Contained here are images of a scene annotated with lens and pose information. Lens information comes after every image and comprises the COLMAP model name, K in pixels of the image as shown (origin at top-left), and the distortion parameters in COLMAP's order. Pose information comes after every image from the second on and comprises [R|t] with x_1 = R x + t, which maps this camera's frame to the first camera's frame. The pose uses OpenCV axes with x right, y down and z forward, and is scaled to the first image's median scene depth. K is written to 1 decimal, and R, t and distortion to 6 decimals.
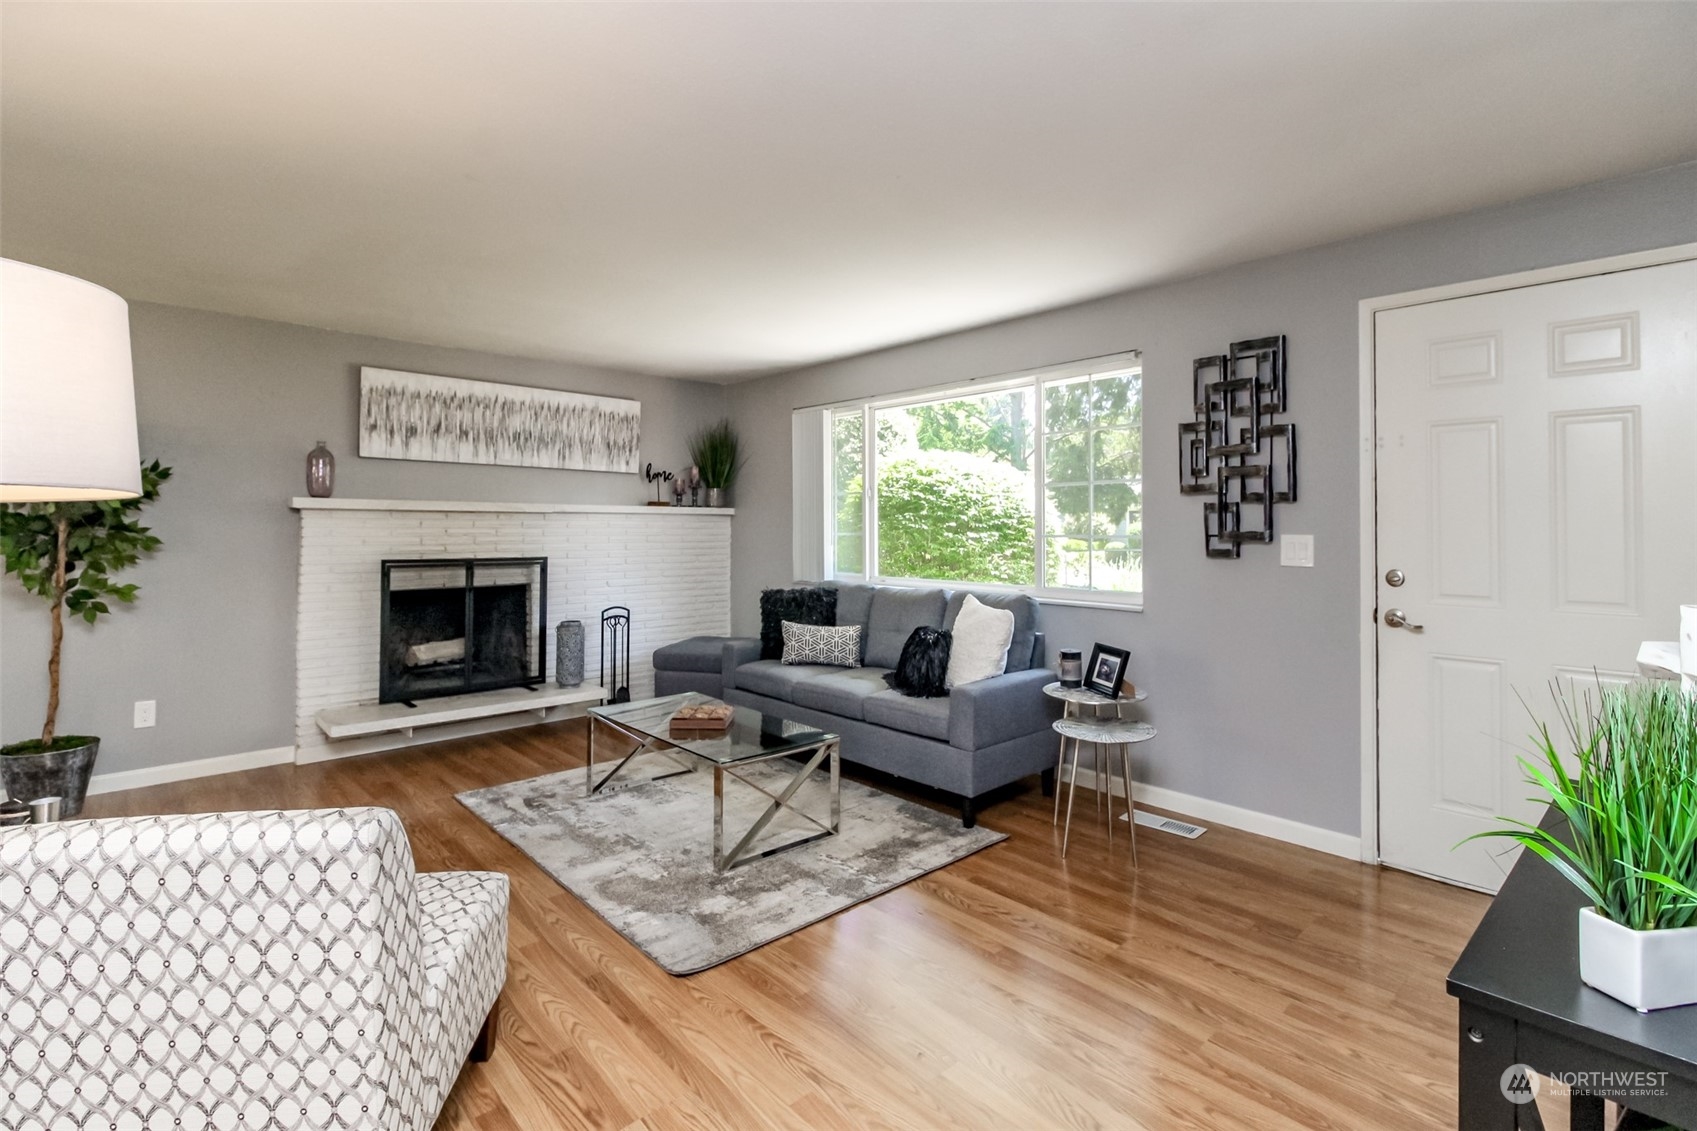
lens RADIAL K [[789.0, 0, 849.2], [0, 789.0, 531.3], [0, 0, 1]] dist [0.019935, -0.008980]
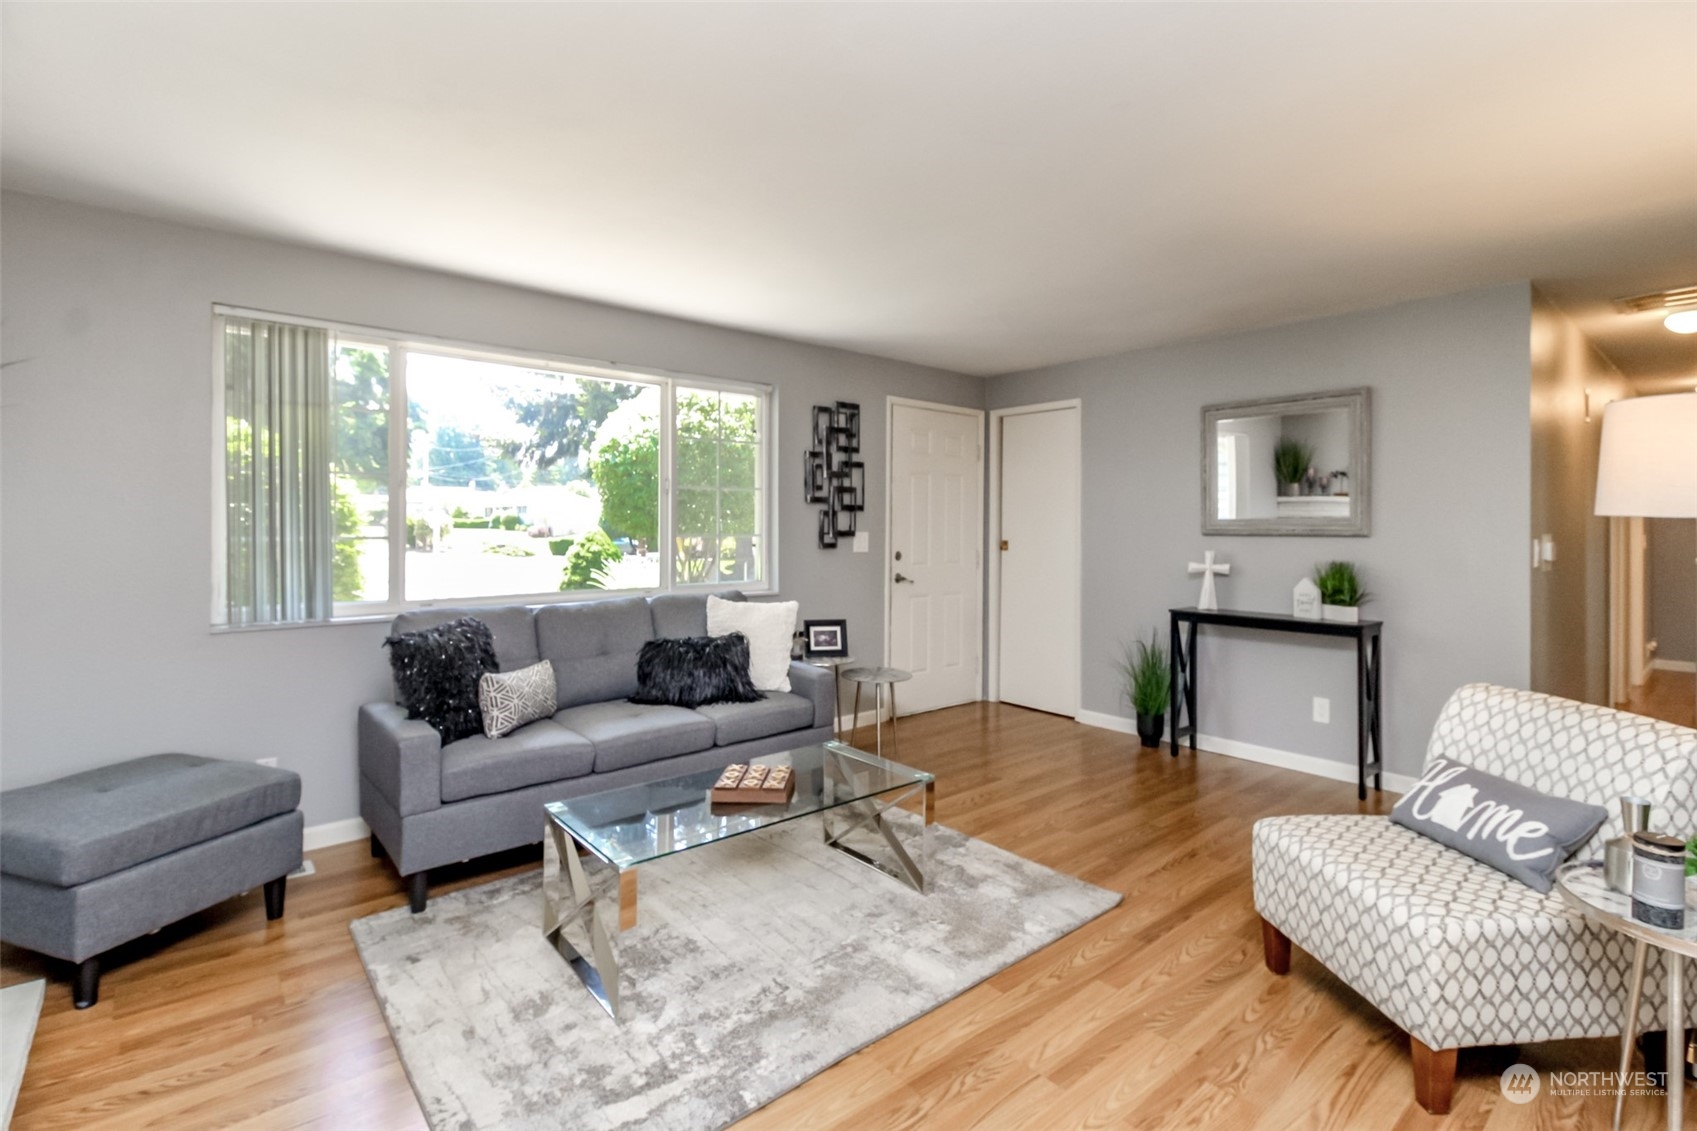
lens RADIAL K [[789.0, 0, 849.2], [0, 789.0, 531.3], [0, 0, 1]] dist [0.019935, -0.008980]
pose [[0.040855, -0.010892, 0.999106, -0.989700], [0.002873, 0.999938, 0.010784, -0.013503], [-0.999161, 0.002430, 0.040883, 0.935890]]
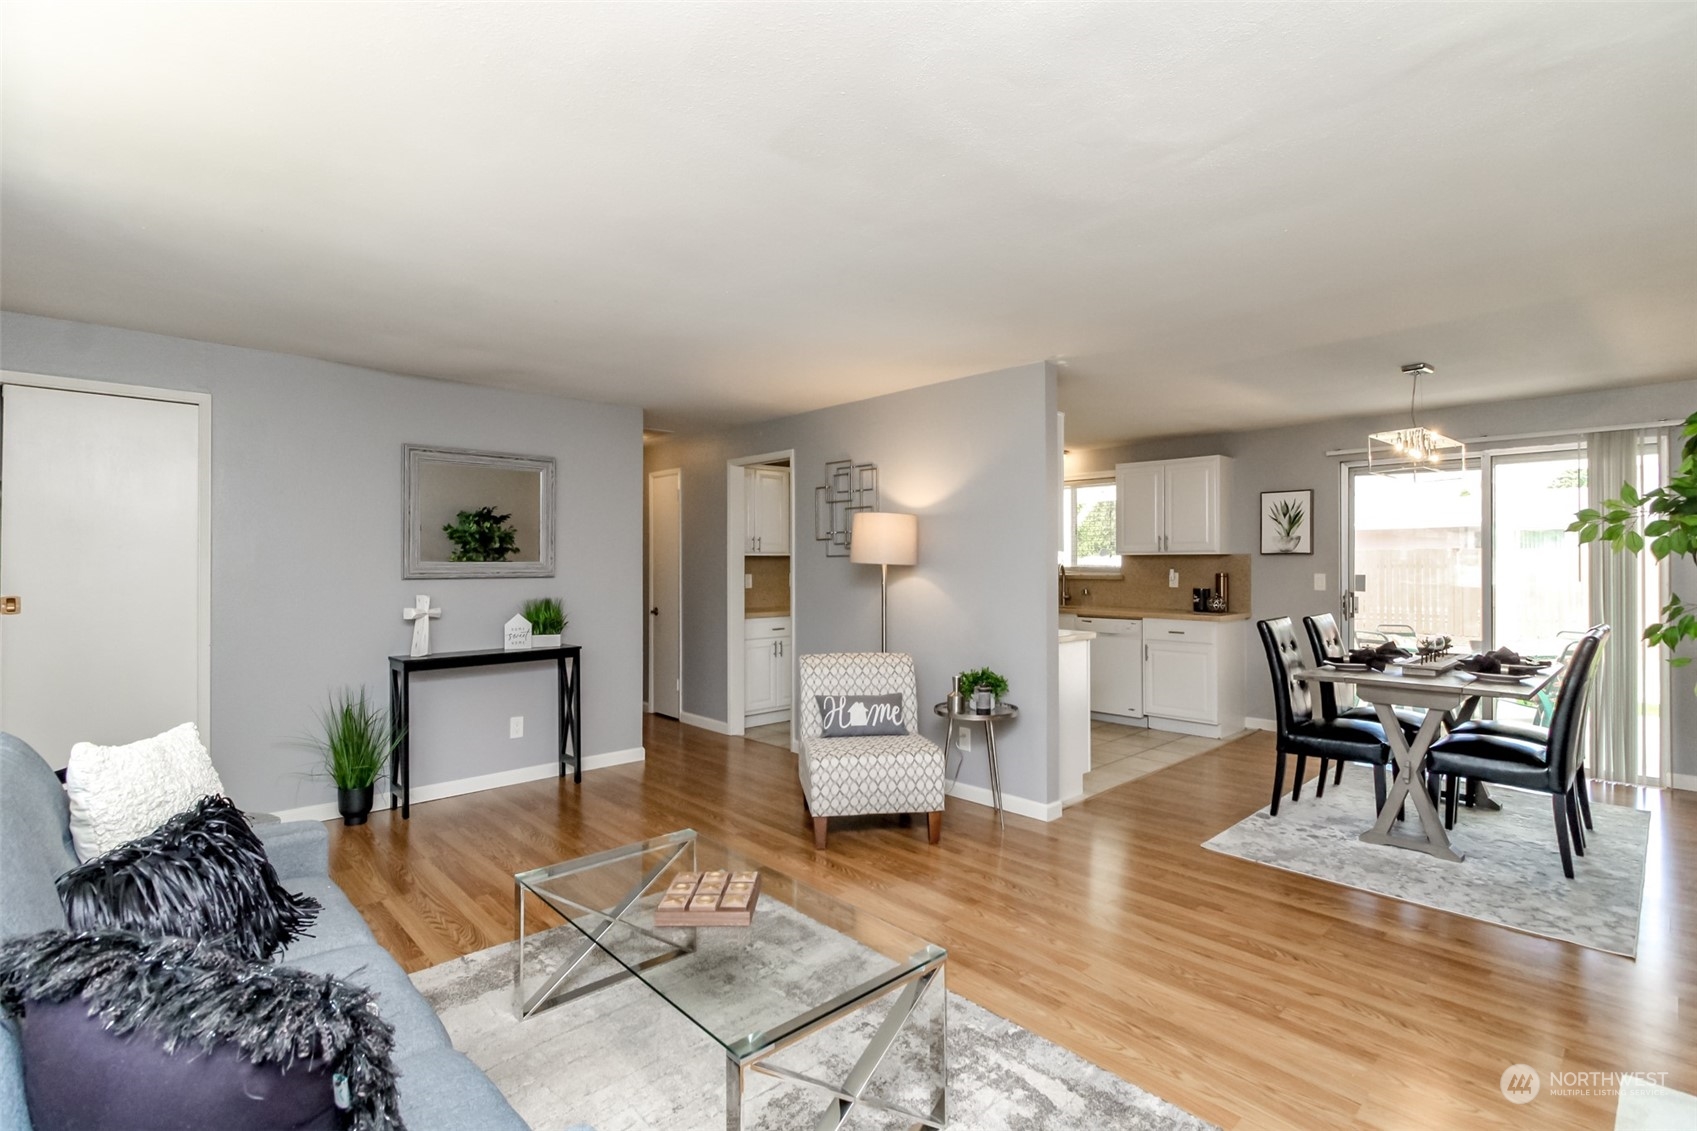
lens RADIAL K [[776.7, 0, 859.0], [0, 776.7, 549.1], [0, 0, 1]] dist [0.022687, -0.000024]
pose [[-0.999901, -0.005941, -0.012777, -0.307246], [-0.005682, 0.999779, -0.020263, -0.017996], [0.012895, -0.020188, -0.999713, 1.709026]]
